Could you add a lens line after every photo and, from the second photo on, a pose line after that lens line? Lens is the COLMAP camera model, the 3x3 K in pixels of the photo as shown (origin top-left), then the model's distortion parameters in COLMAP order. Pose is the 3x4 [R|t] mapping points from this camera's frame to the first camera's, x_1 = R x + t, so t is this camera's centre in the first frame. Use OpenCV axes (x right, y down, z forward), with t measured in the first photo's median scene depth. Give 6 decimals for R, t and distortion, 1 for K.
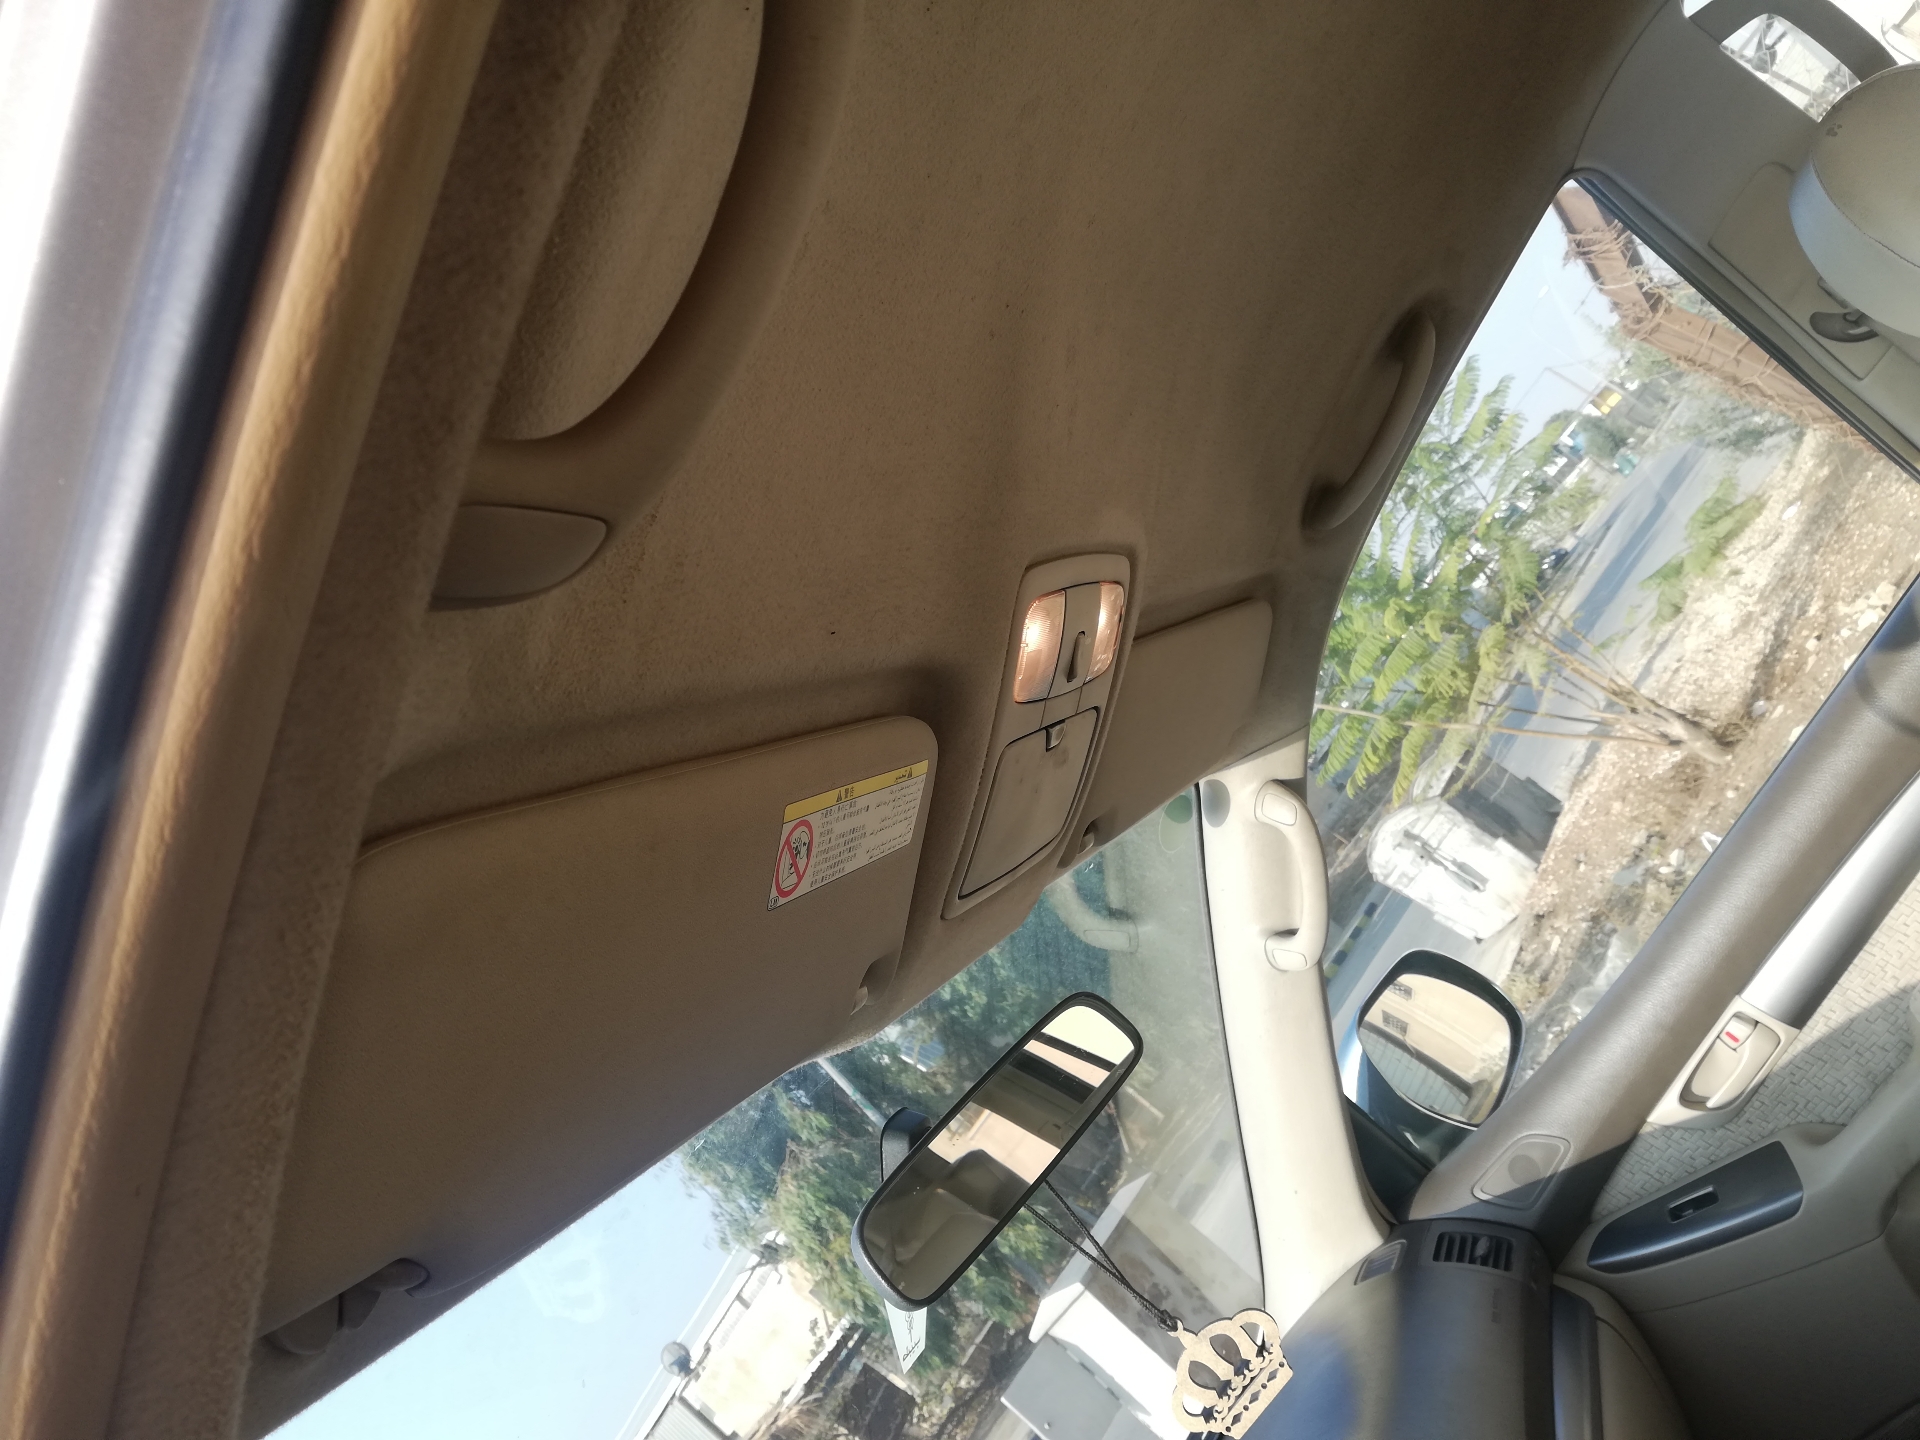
lens RADIAL K [[1457.4, 0, 960.0], [0, 1457.4, 720.0], [0, 0, 1]] dist [0.031531, -0.051940]
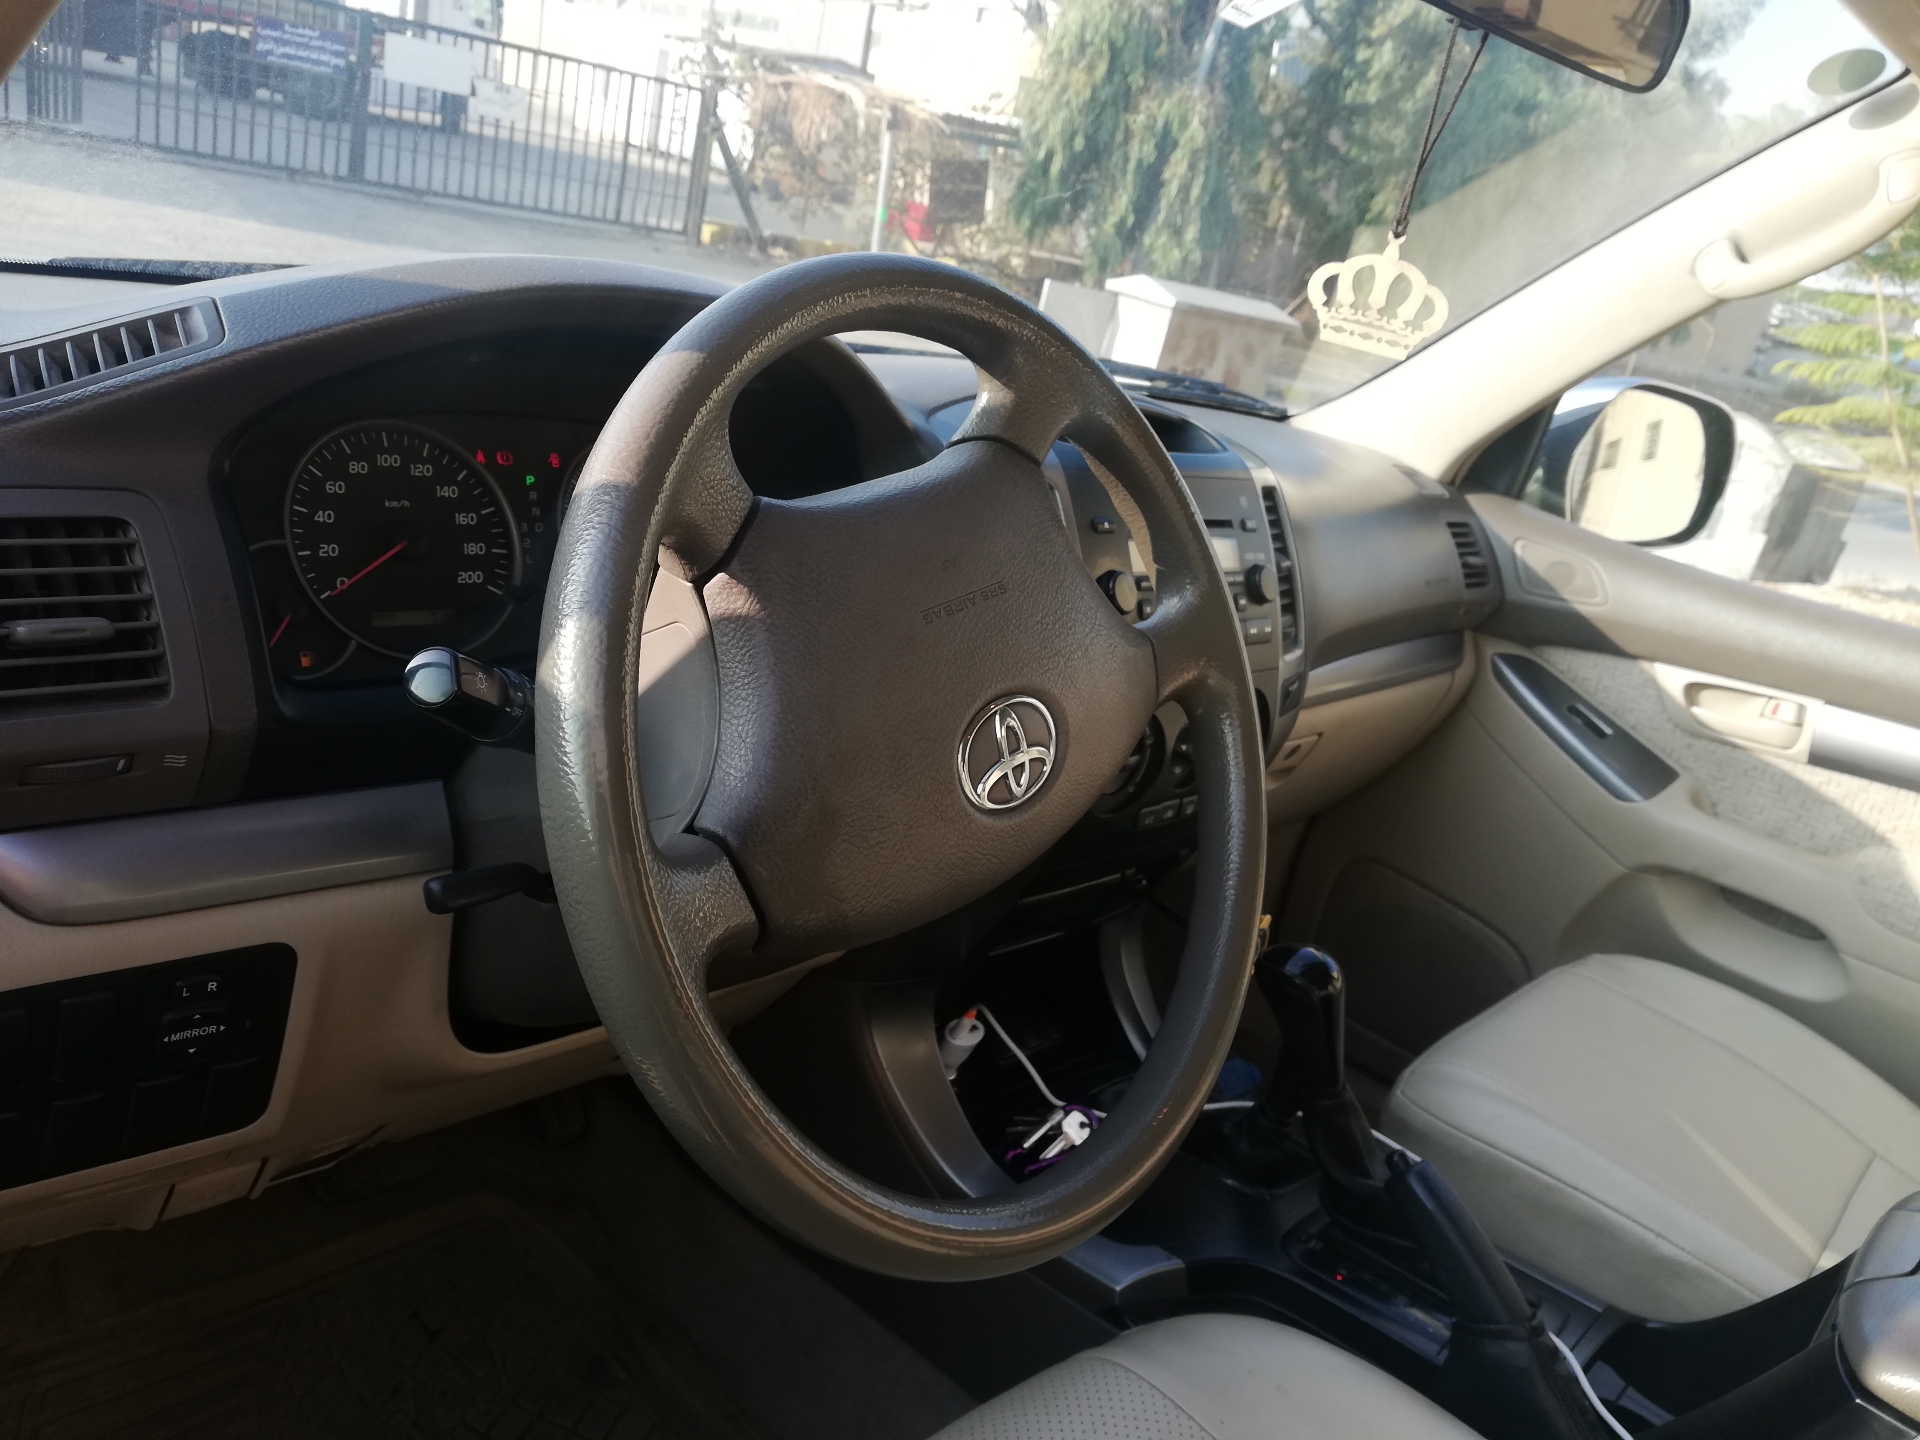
lens RADIAL K [[1475.5, 0, 960.0], [0, 1475.5, 720.0], [0, 0, 1]] dist [-0.002778, -0.007832]
pose [[0.454420, 0.854776, 0.250722, 0.022269], [-0.796834, 0.264241, 0.543353, 0.104270], [0.398194, -0.446694, 0.801190, -0.035429]]
